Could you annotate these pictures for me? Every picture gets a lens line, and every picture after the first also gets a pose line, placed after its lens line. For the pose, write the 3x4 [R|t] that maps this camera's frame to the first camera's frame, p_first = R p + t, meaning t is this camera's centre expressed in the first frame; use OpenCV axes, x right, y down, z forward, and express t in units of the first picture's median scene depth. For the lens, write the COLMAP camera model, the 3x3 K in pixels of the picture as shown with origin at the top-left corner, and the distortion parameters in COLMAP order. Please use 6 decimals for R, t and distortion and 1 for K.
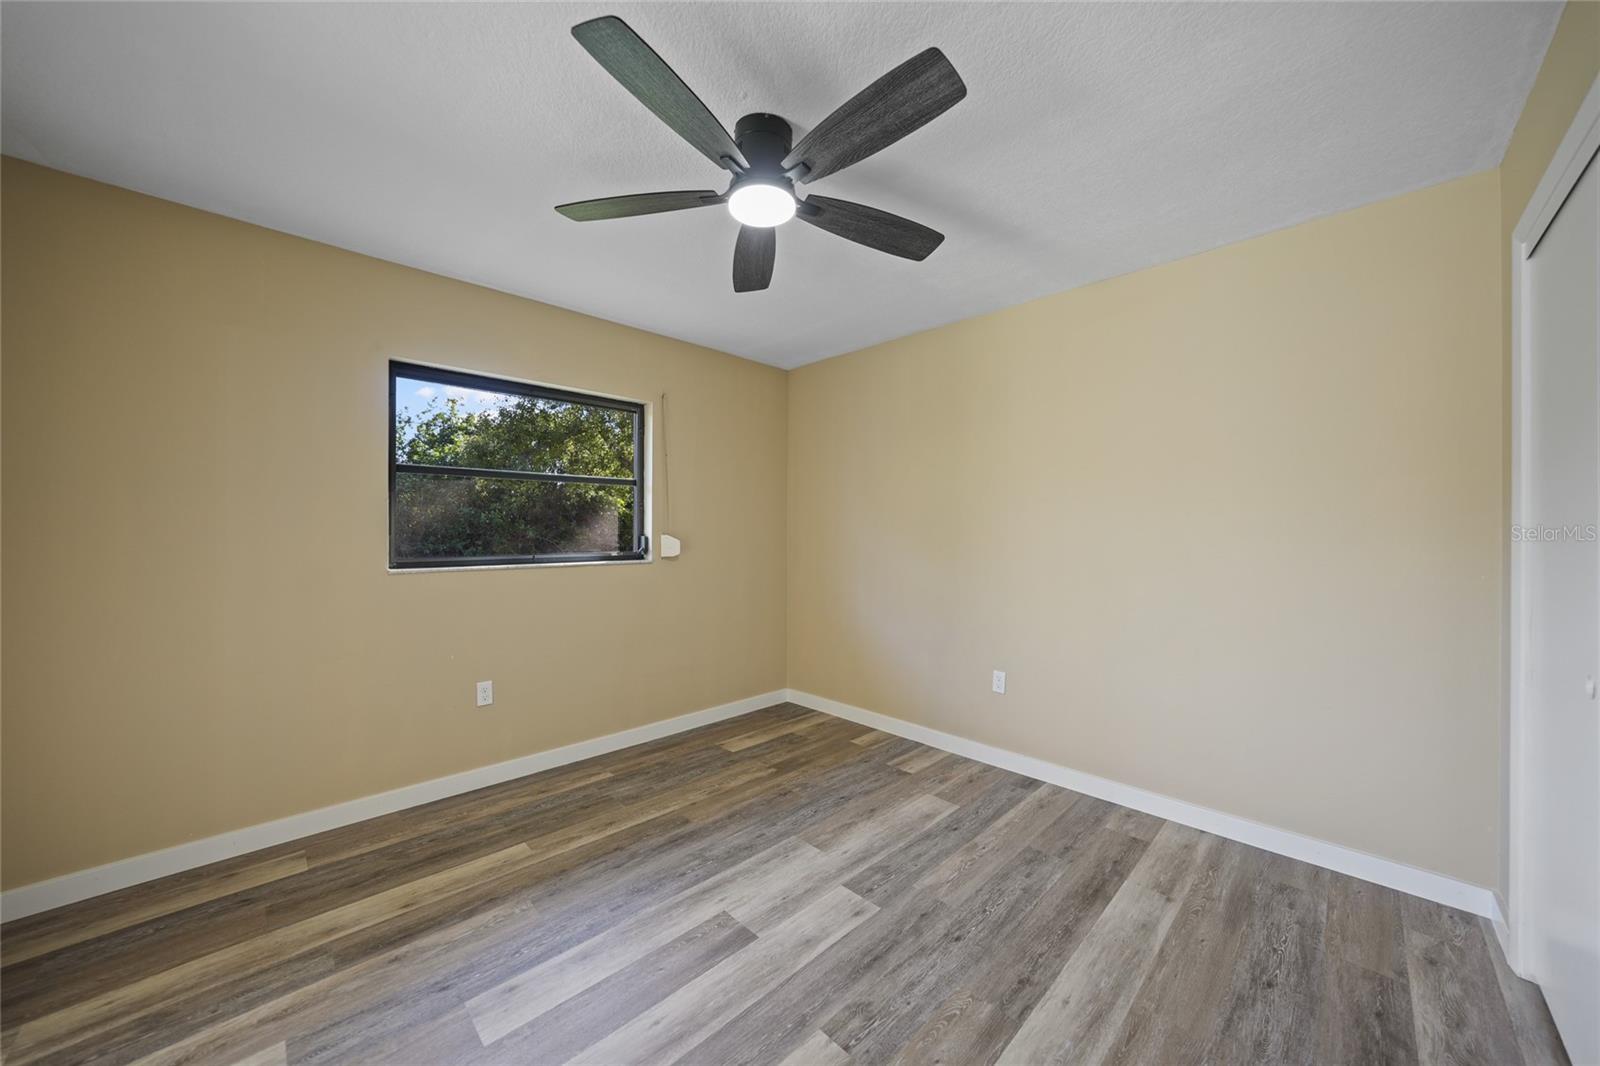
lens RADIAL K [[570.8, 0, 772.2], [0, 570.8, 538.8], [0, 0, 1]] dist [-0.024043, 0.005015]
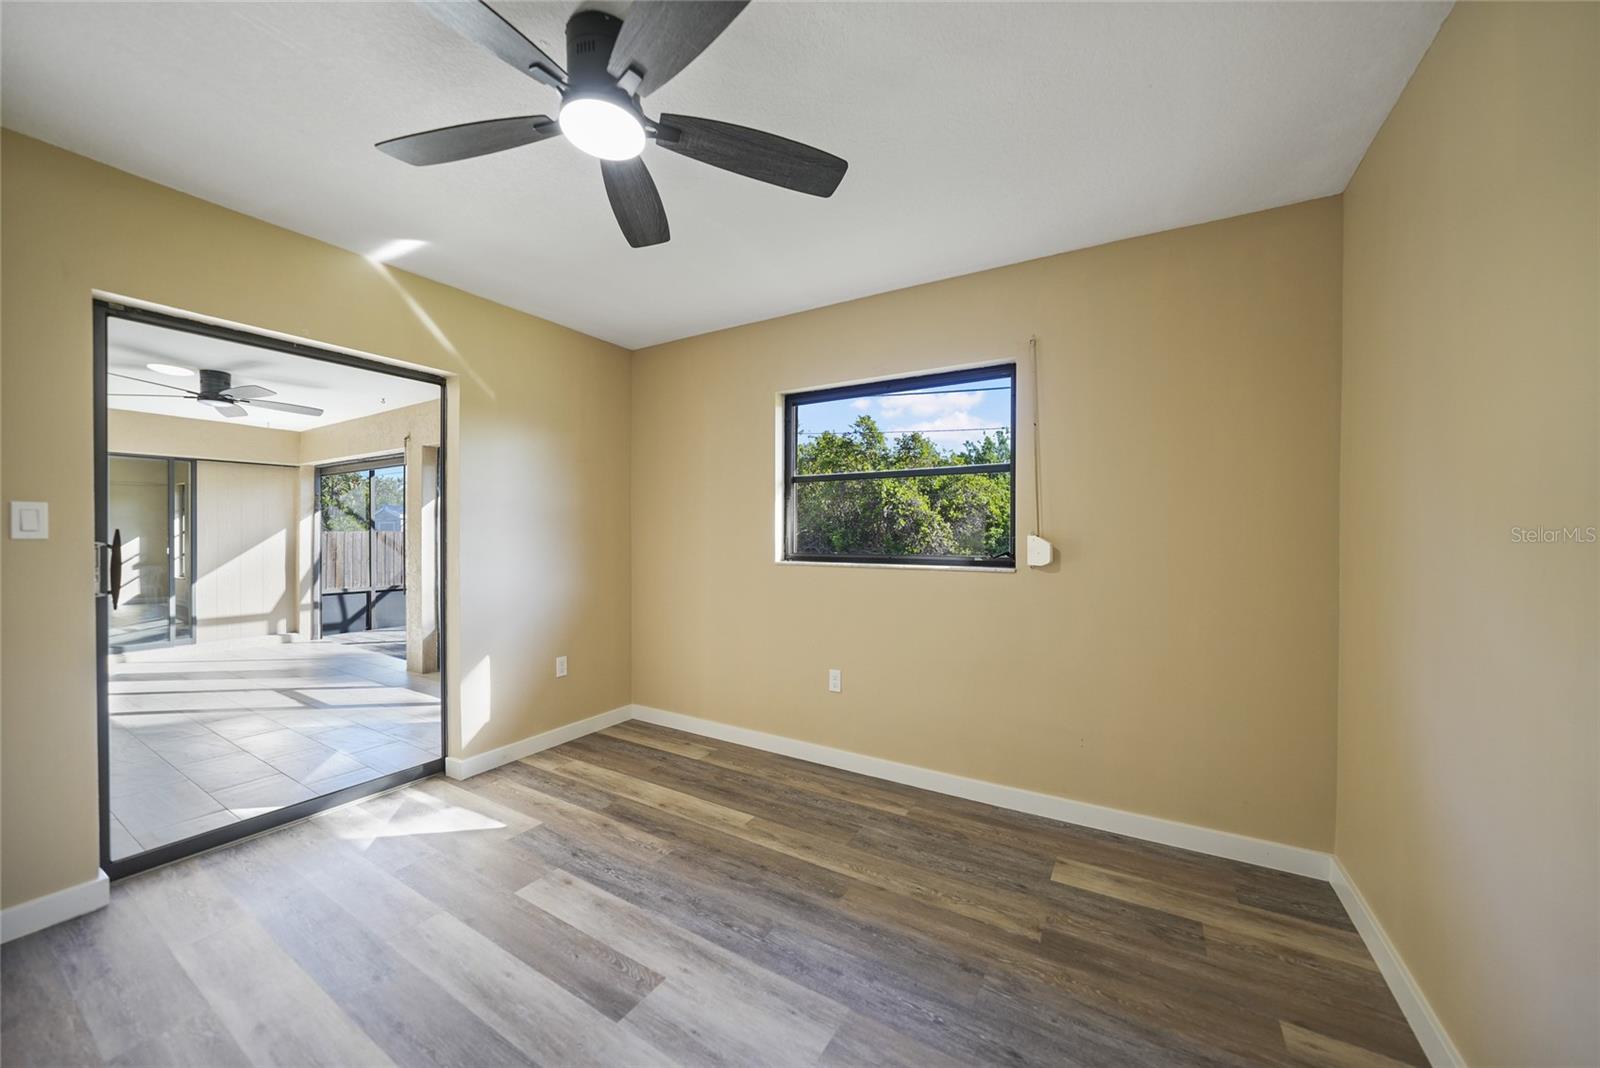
lens RADIAL K [[570.8, 0, 802.8], [0, 570.8, 536.5], [0, 0, 1]] dist [-0.024043, 0.005015]
pose [[0.275290, 0.005582, -0.961345, 0.550016], [-0.012060, 0.999925, 0.002352, -0.003220], [0.961286, 0.010947, 0.275336, 0.680795]]
